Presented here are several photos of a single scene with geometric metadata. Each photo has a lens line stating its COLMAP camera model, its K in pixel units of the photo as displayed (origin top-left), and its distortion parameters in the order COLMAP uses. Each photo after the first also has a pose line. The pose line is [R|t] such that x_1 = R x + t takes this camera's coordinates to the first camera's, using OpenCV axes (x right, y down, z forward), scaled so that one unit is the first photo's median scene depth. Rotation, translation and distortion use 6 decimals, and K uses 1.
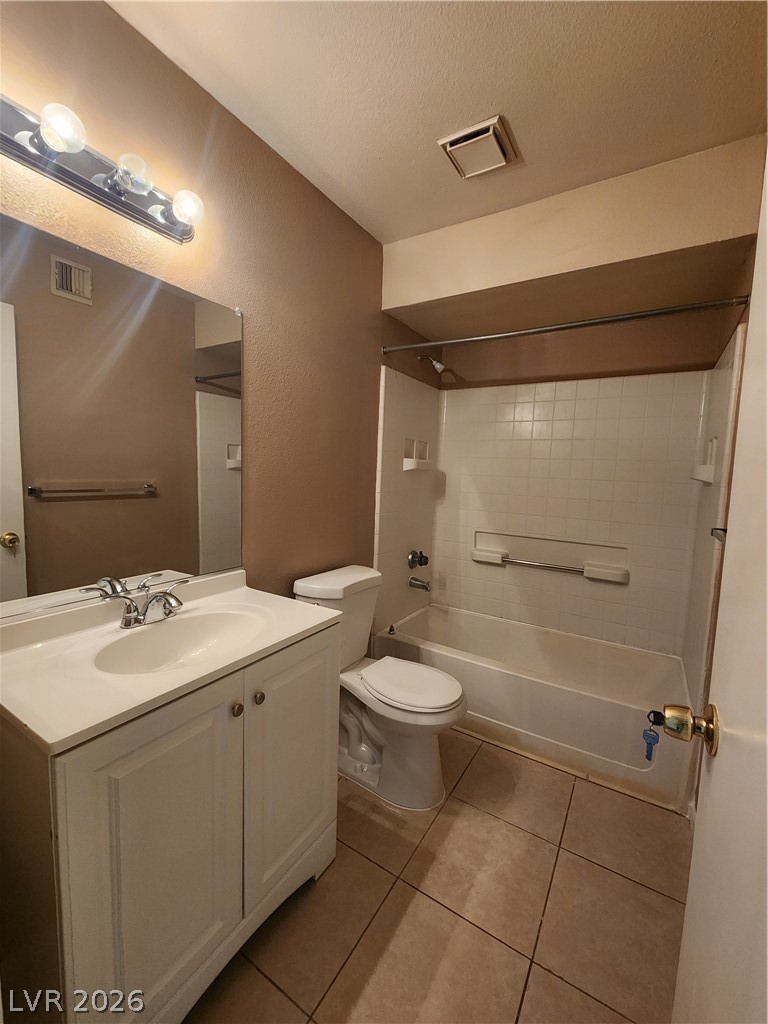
lens RADIAL K [[419.5, 0, 386.8], [0, 419.5, 510.4], [0, 0, 1]] dist [-0.001136, -0.001182]
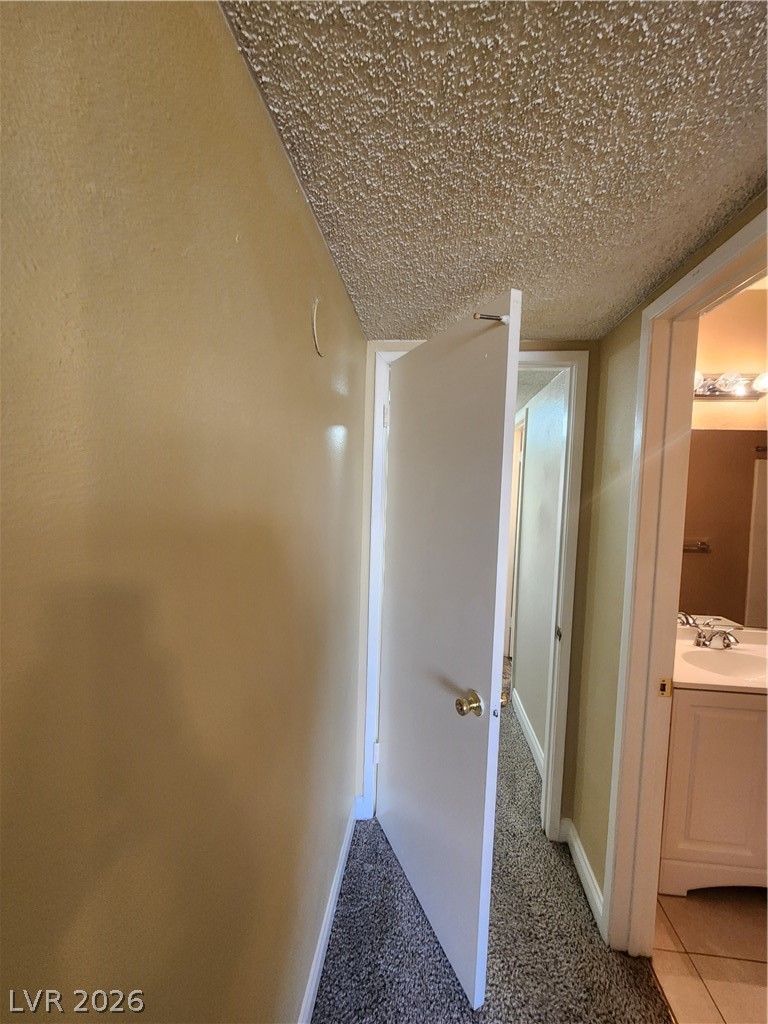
lens RADIAL K [[419.5, 0, 386.8], [0, 419.5, 510.4], [0, 0, 1]] dist [-0.001136, -0.001182]
pose [[0.431495, 0.033969, -0.901476, 0.303708], [-0.103102, 0.994600, -0.011872, -0.100513], [0.896204, 0.098066, 0.432667, -0.817623]]
